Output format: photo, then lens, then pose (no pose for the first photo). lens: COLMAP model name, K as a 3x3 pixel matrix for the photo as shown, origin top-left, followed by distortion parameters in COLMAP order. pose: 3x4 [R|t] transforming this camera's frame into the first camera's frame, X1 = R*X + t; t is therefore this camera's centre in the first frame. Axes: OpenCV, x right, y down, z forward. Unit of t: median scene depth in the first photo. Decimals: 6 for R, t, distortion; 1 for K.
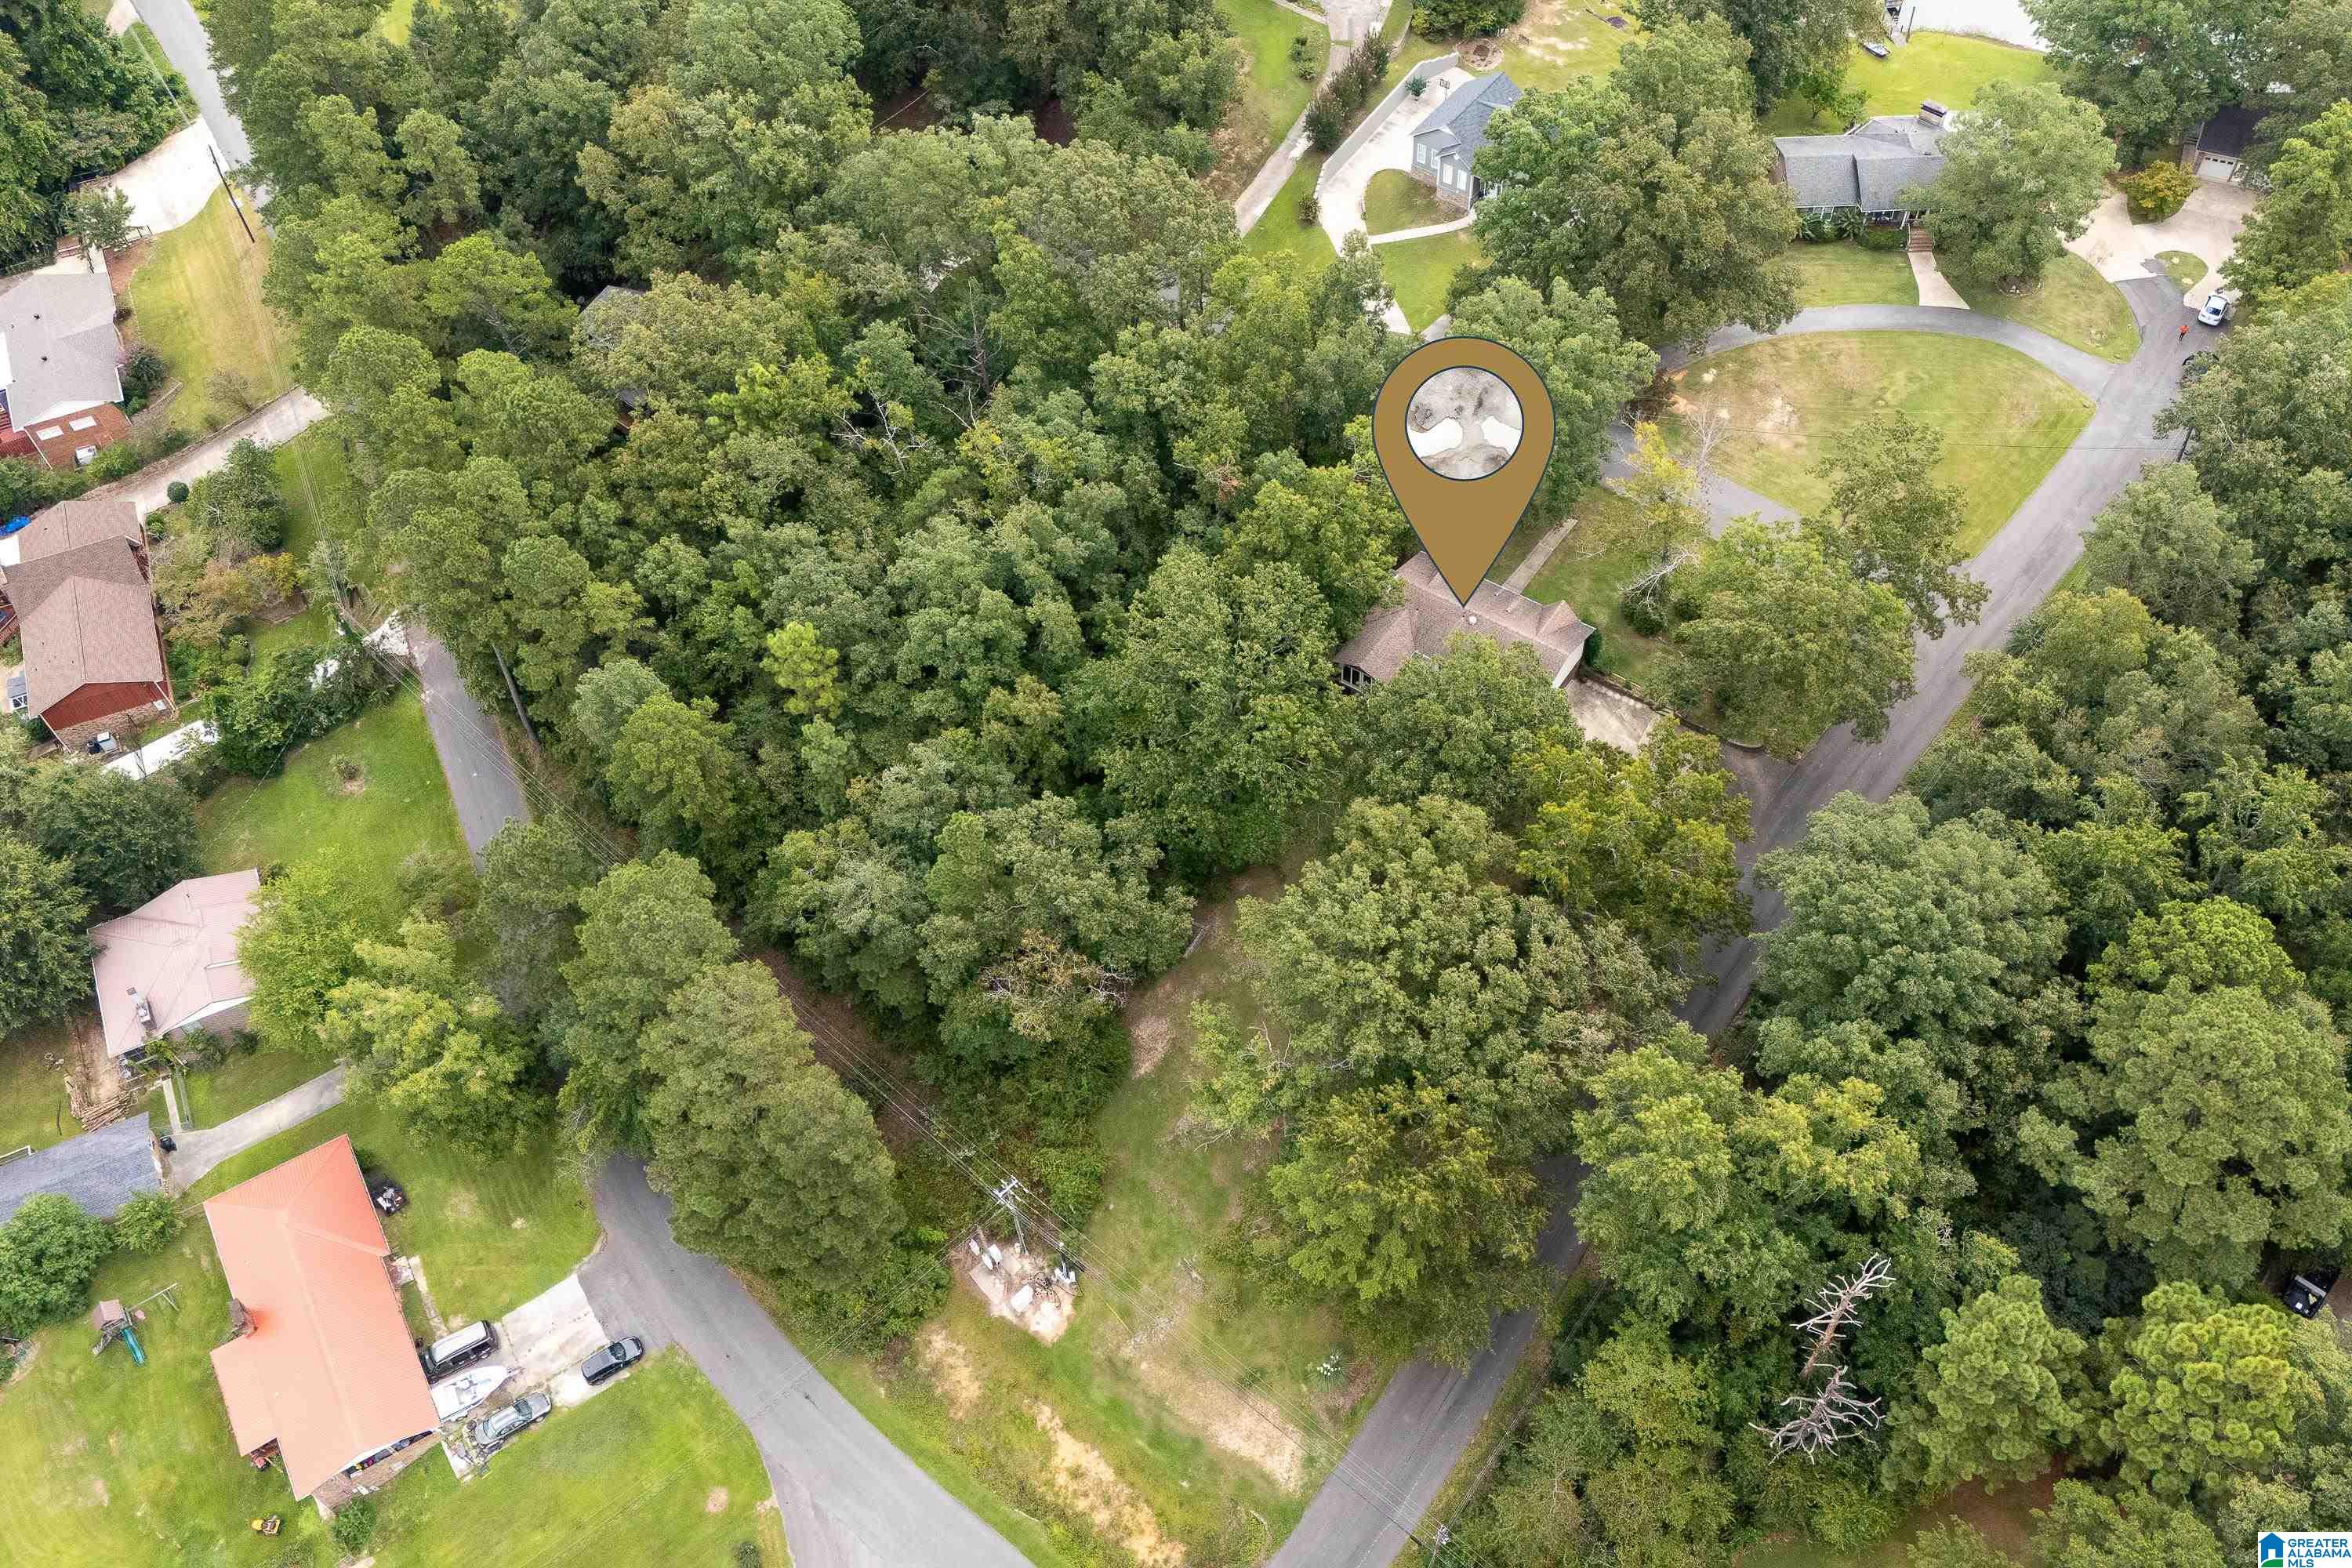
lens RADIAL K [[2197.2, 0, 1266.2], [0, 2197.2, 854.1], [0, 0, 1]] dist [0.039245, 0.000000]
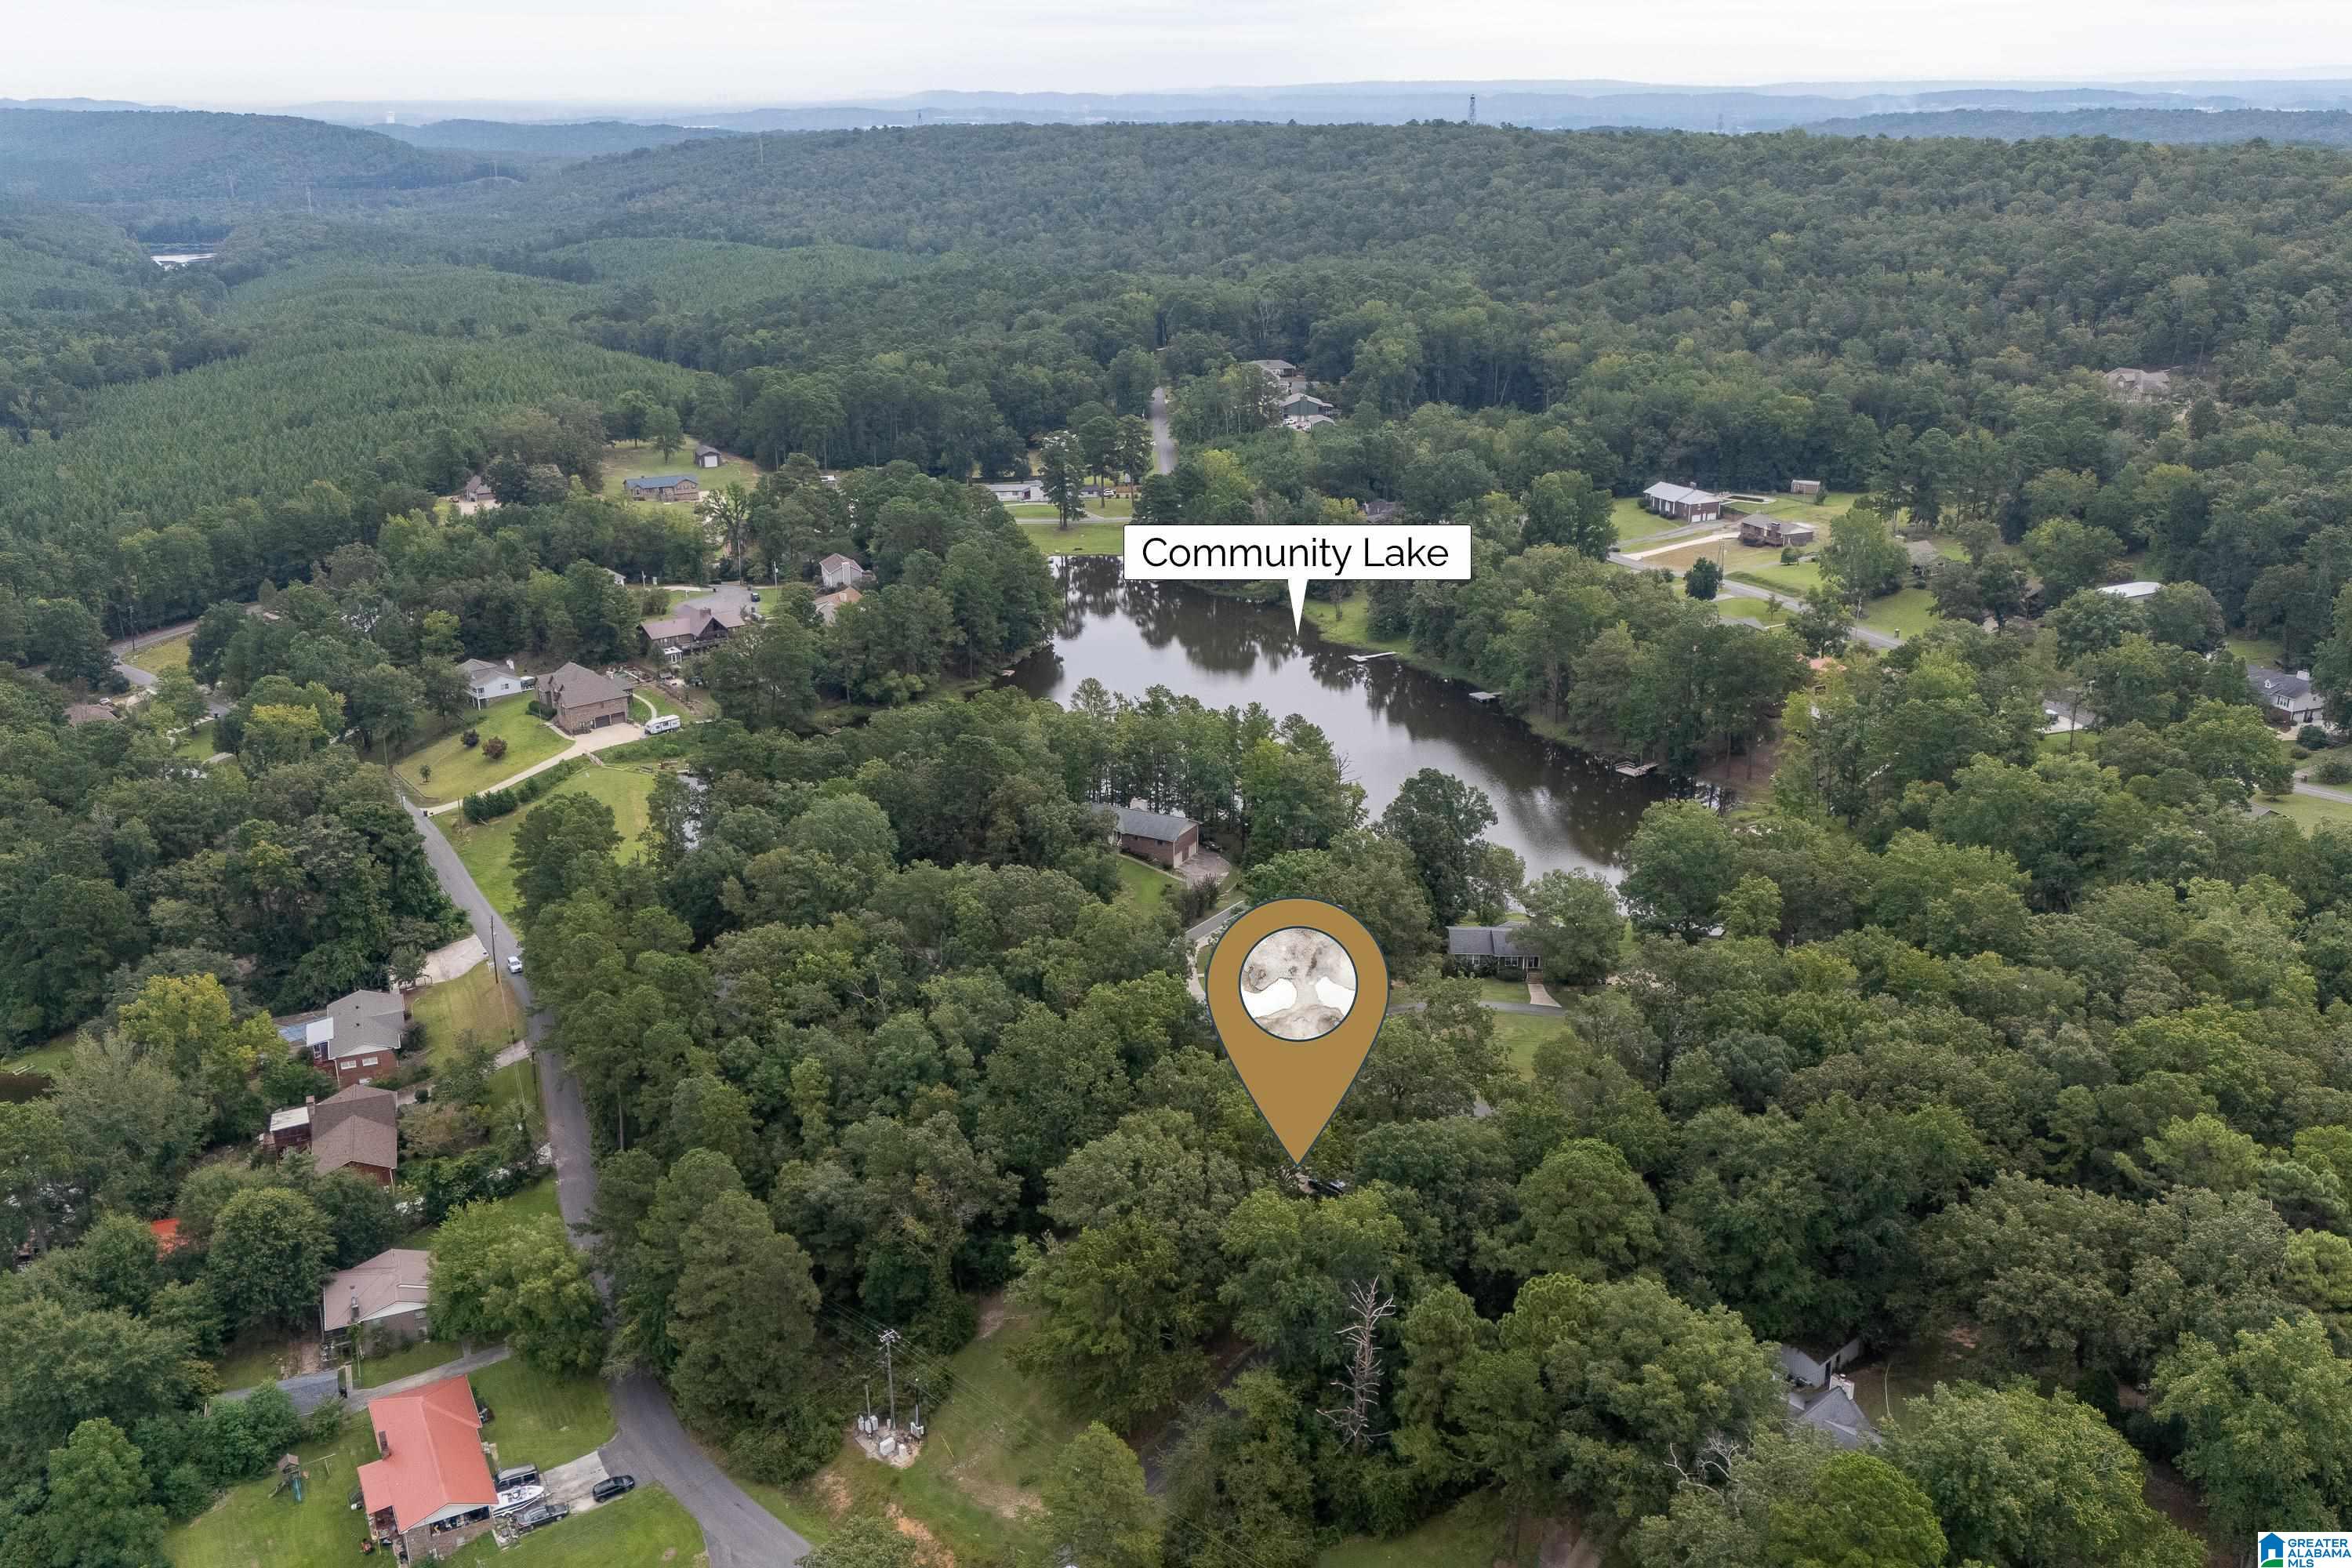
lens RADIAL K [[2197.2, 0, 1173.5], [0, 2197.2, 781.8], [0, 0, 1]] dist [0.039245, 0.000000]
pose [[0.997450, 0.037126, -0.060953, 0.158873], [-0.065087, 0.823574, -0.563462, 0.653647], [0.029280, 0.565993, 0.823890, -0.503161]]
